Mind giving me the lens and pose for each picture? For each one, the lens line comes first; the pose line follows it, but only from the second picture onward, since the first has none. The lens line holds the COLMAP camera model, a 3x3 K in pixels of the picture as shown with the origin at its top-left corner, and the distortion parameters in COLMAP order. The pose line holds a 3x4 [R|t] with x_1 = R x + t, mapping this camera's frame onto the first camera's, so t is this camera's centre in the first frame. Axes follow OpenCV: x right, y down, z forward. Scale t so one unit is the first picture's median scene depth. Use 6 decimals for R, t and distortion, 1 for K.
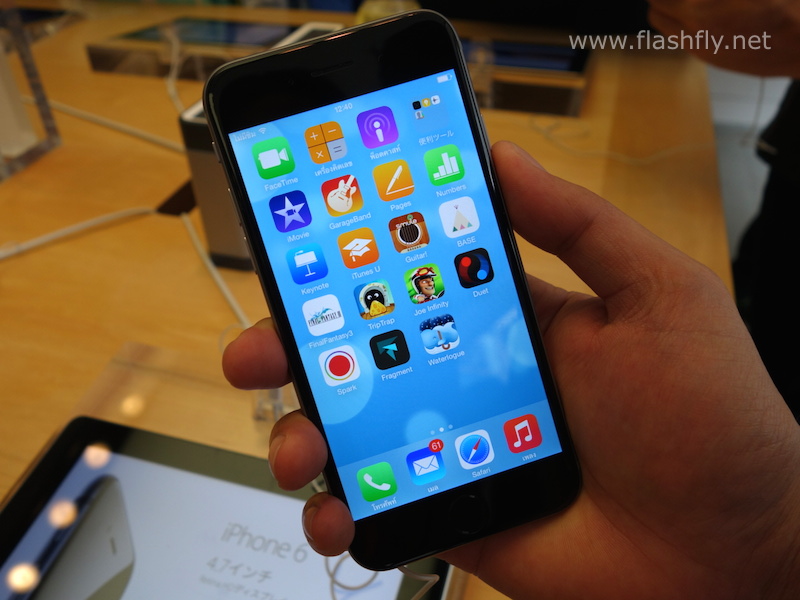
lens RADIAL K [[668.0, 0, 400.0], [0, 668.0, 300.0], [0, 0, 1]] dist [-0.002999, -0.006215]
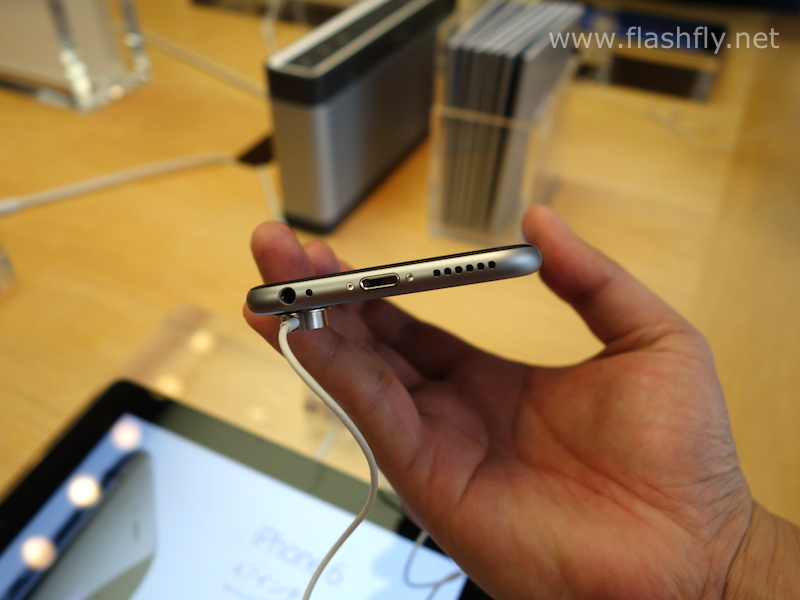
lens RADIAL K [[668.0, 0, 400.0], [0, 668.0, 300.0], [0, 0, 1]] dist [-0.002999, -0.006215]
pose [[0.986227, 0.126954, -0.106016, -0.015410], [-0.121158, 0.990851, 0.059456, -0.039081], [0.112595, -0.045792, 0.992585, 0.136665]]
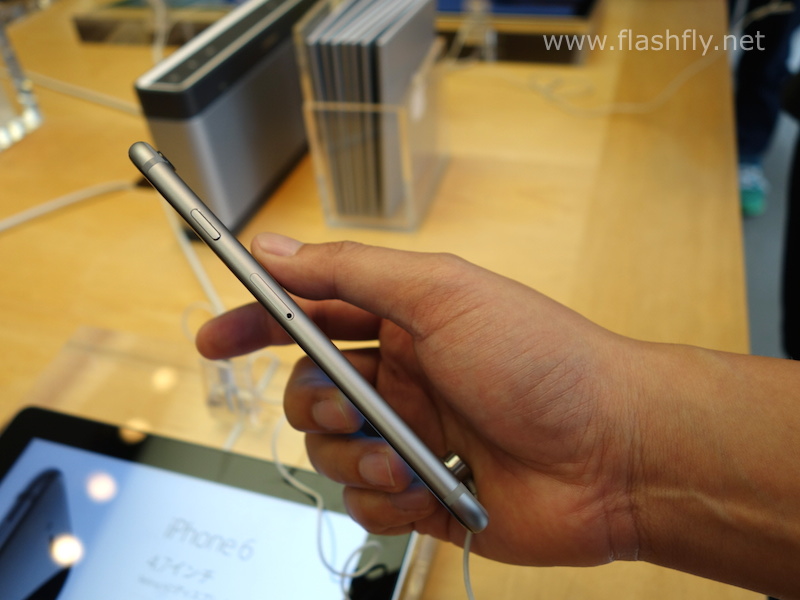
lens RADIAL K [[668.0, 0, 400.0], [0, 668.0, 300.0], [0, 0, 1]] dist [-0.002999, -0.006215]
pose [[0.997989, -0.031867, -0.054790, 0.114826], [0.034575, 0.998190, 0.049216, -0.005432], [0.053122, -0.051011, 0.997284, 0.095151]]
